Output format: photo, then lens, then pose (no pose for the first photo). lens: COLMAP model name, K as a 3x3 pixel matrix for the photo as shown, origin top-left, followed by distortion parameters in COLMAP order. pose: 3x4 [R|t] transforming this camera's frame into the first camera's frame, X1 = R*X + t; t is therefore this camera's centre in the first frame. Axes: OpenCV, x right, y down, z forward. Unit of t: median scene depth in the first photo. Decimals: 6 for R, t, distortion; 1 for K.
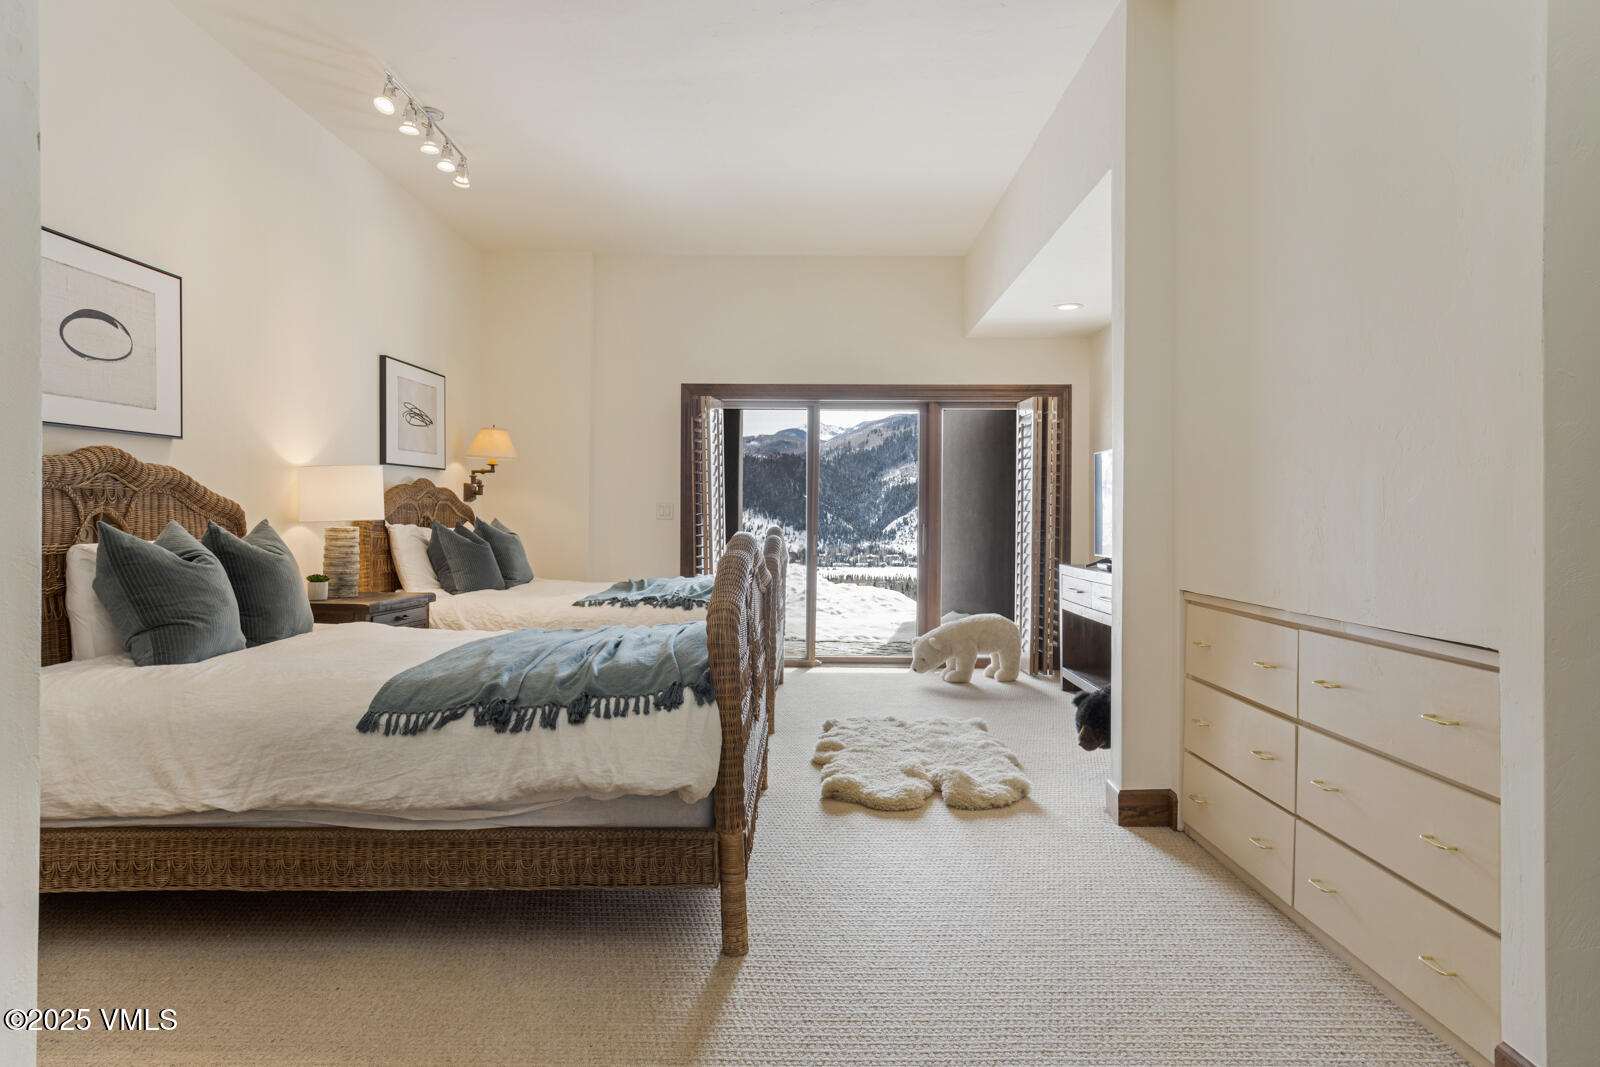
lens RADIAL K [[1047.3, 0, 804.3], [0, 1047.3, 525.6], [0, 0, 1]] dist [-0.027752, 0.029023]
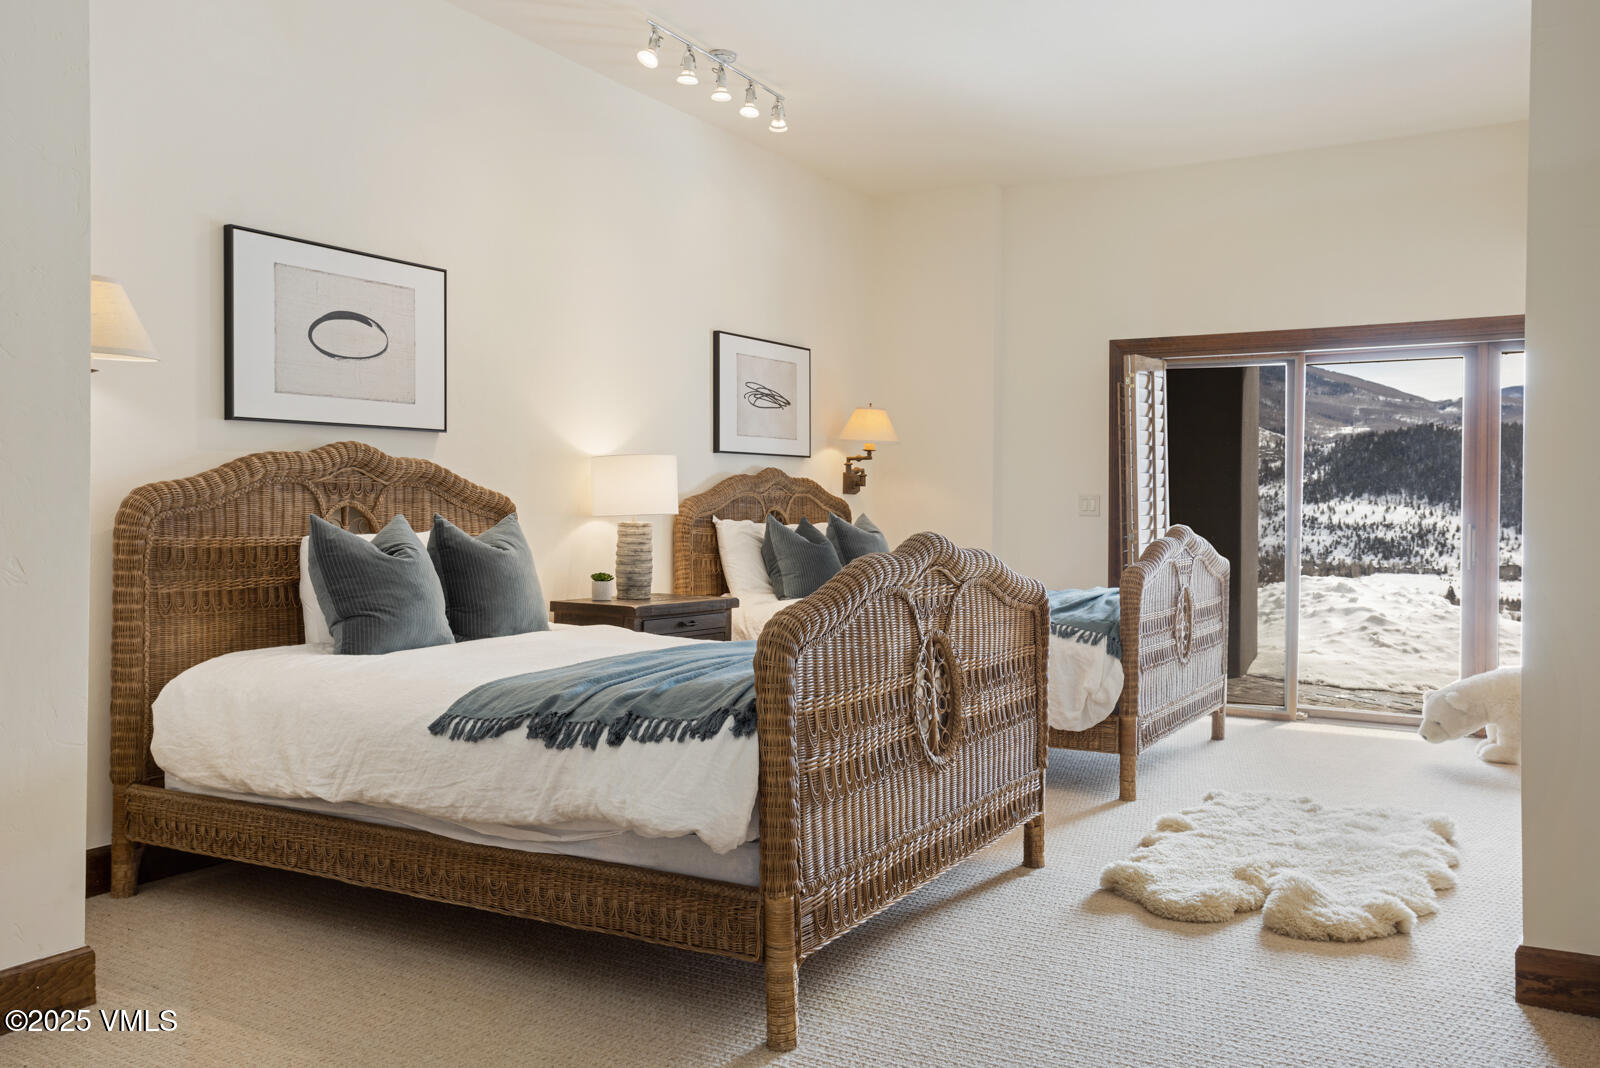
lens RADIAL K [[1314.0, 0, 779.3], [0, 1314.0, 514.0], [0, 0, 1]] dist [0.001858, 0.019189]
pose [[0.861453, 0.003045, -0.507829, 0.354177], [-0.006951, 0.999959, -0.005795, 0.000143], [0.507790, 0.008522, 0.861439, 0.089605]]
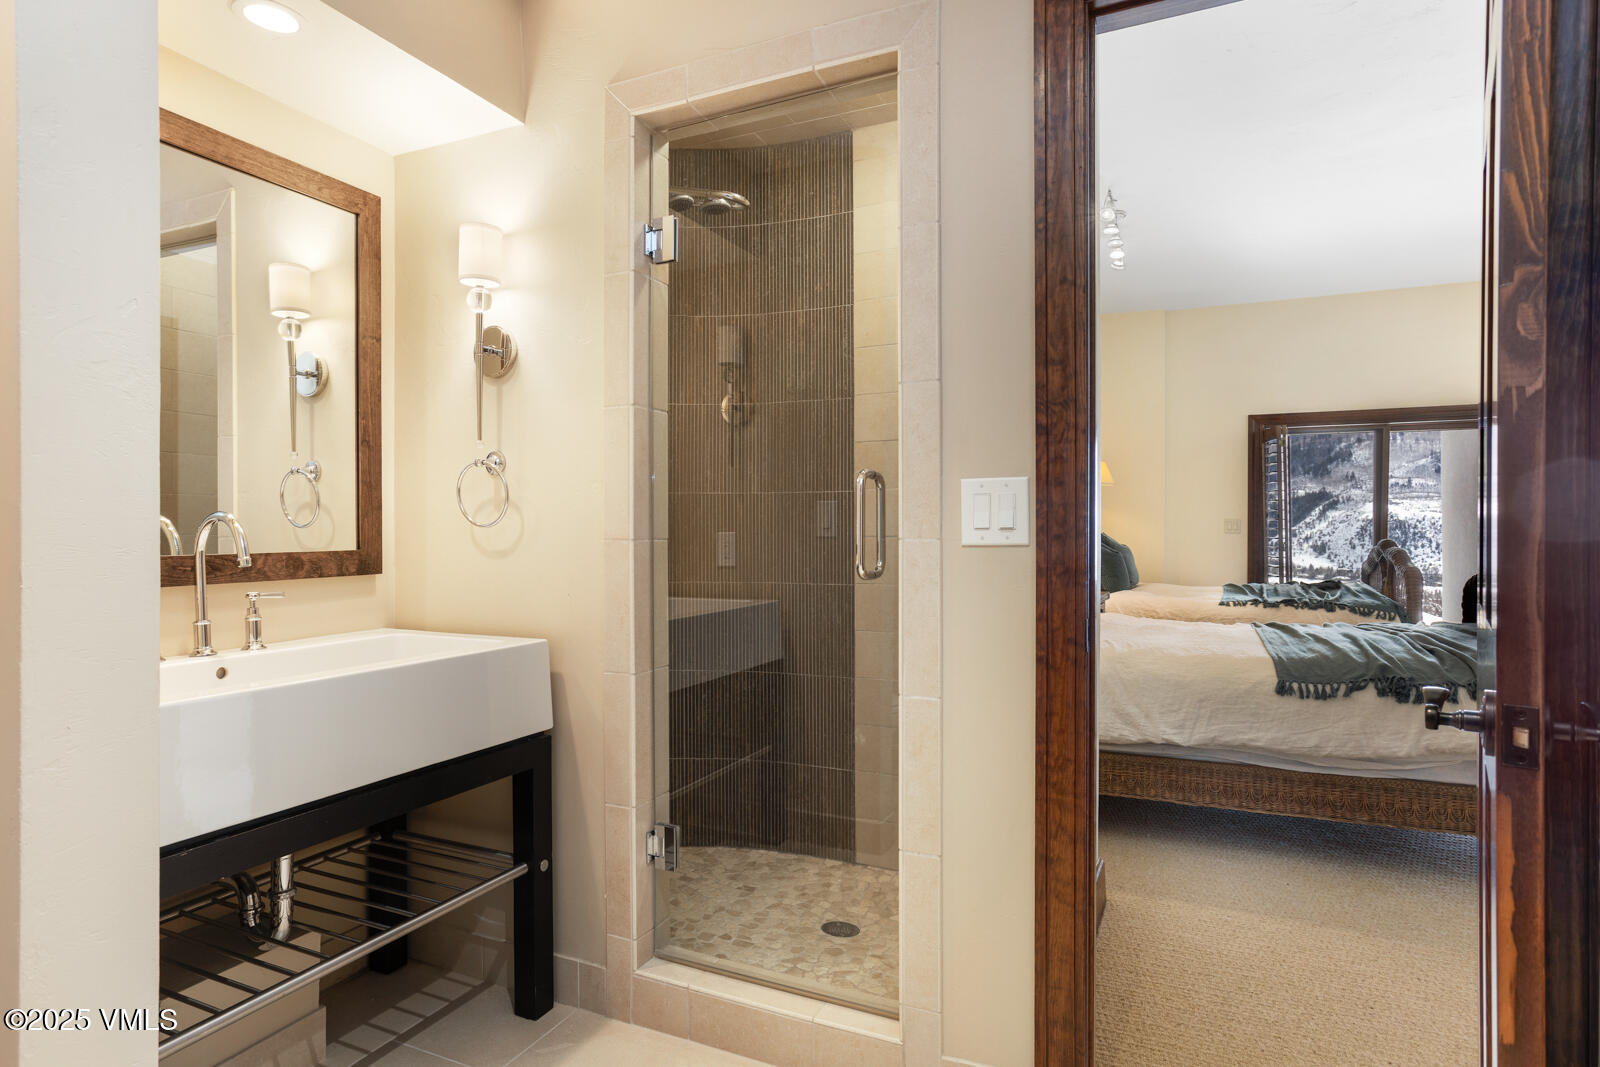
lens RADIAL K [[898.0, 0, 790.0], [0, 898.0, 537.0], [0, 0, 1]] dist [0.016130, 0.003491]
pose [[0.921737, 0.000981, -0.387813, -0.423268], [-0.001030, 0.999999, 0.000082, -0.002790], [0.387813, 0.000324, 0.921738, -0.236043]]
